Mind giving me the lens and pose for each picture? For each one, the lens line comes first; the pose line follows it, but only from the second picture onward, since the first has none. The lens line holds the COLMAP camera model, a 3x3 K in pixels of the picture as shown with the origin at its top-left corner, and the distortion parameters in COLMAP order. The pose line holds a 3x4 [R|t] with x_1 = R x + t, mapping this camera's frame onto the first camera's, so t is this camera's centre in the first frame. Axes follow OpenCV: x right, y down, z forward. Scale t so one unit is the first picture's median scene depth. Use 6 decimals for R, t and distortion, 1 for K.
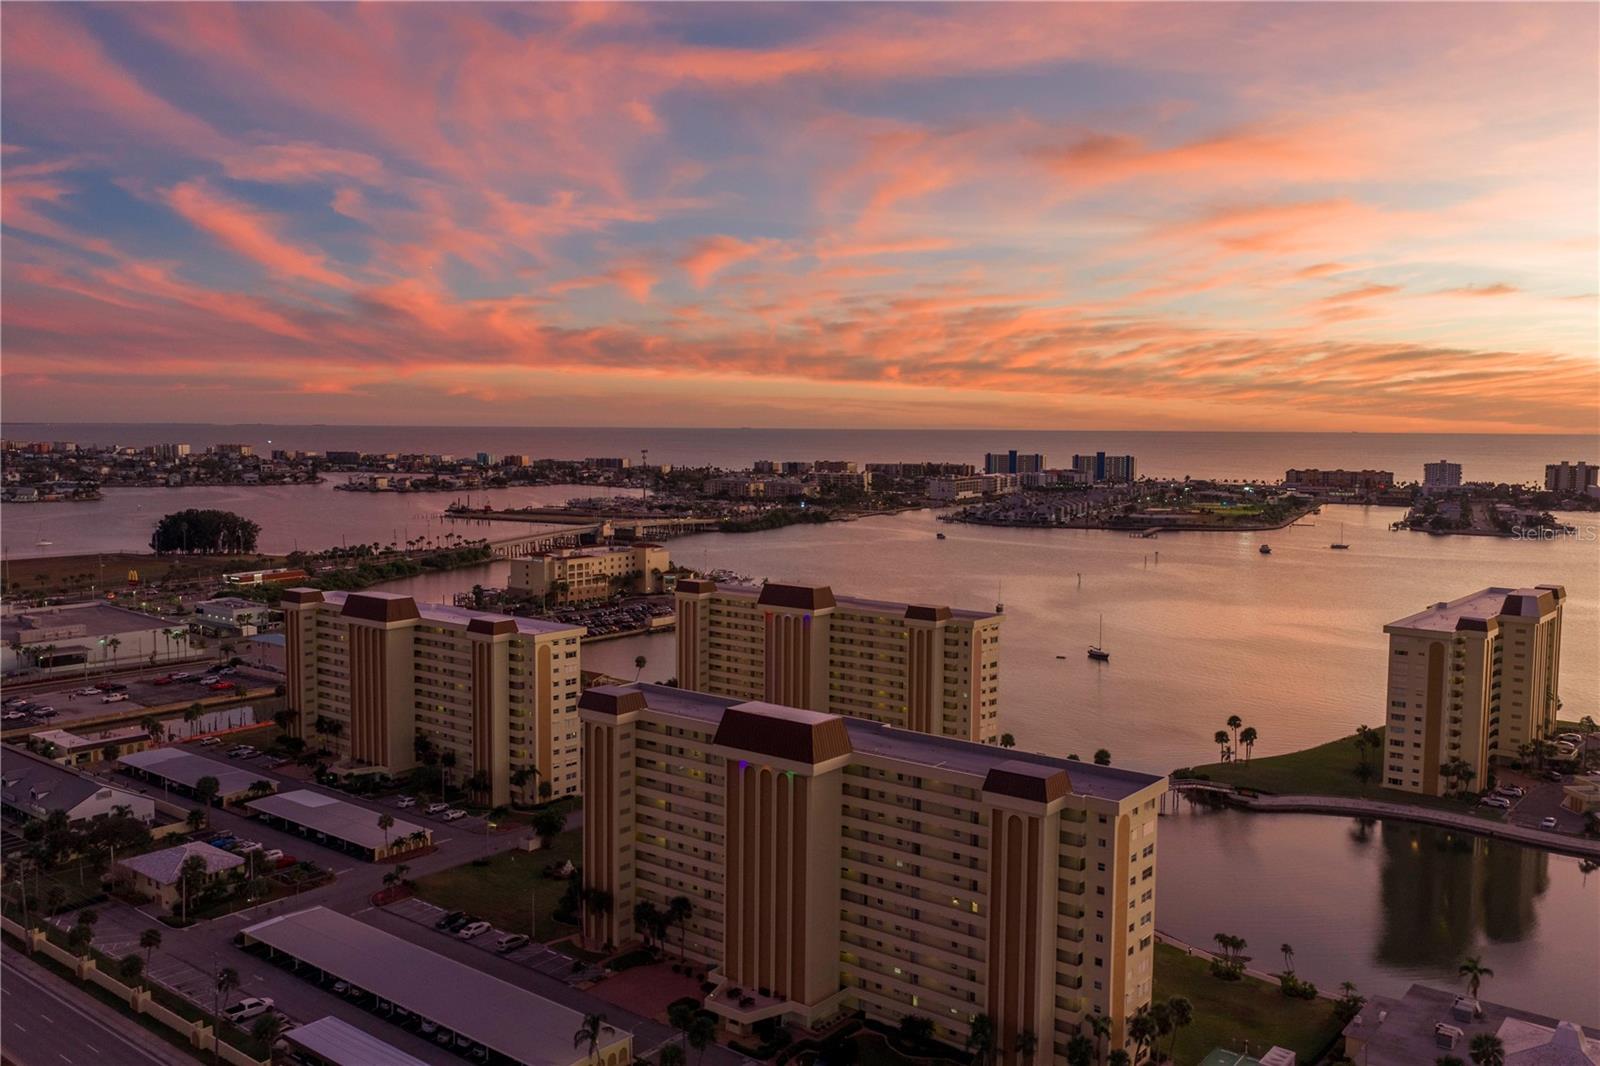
lens RADIAL K [[1329.5, 0, 800.0], [0, 1329.5, 533.0], [0, 0, 1]] dist [0.008314, -0.008755]
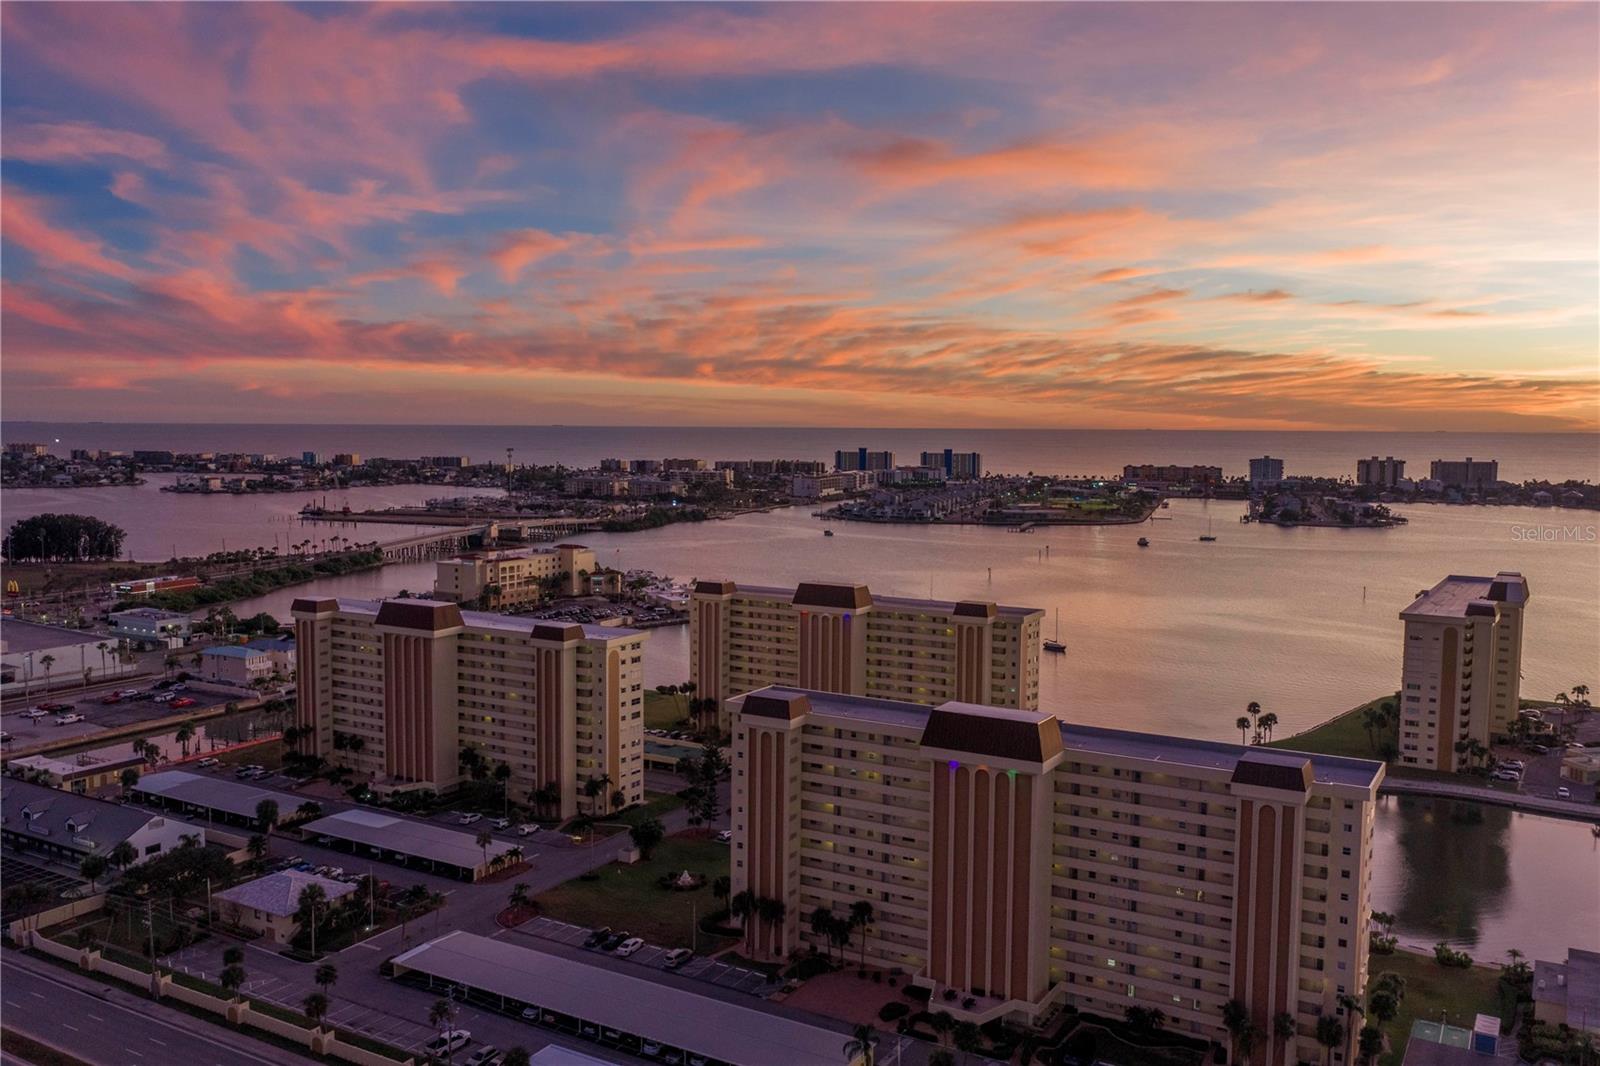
lens RADIAL K [[1329.5, 0, 800.0], [0, 1329.5, 533.0], [0, 0, 1]] dist [0.008314, -0.008755]
pose [[0.989901, -0.011841, 0.141268, -0.116774], [0.011578, 0.999929, 0.002681, -0.001521], [-0.141290, -0.001018, 0.989968, 0.011751]]
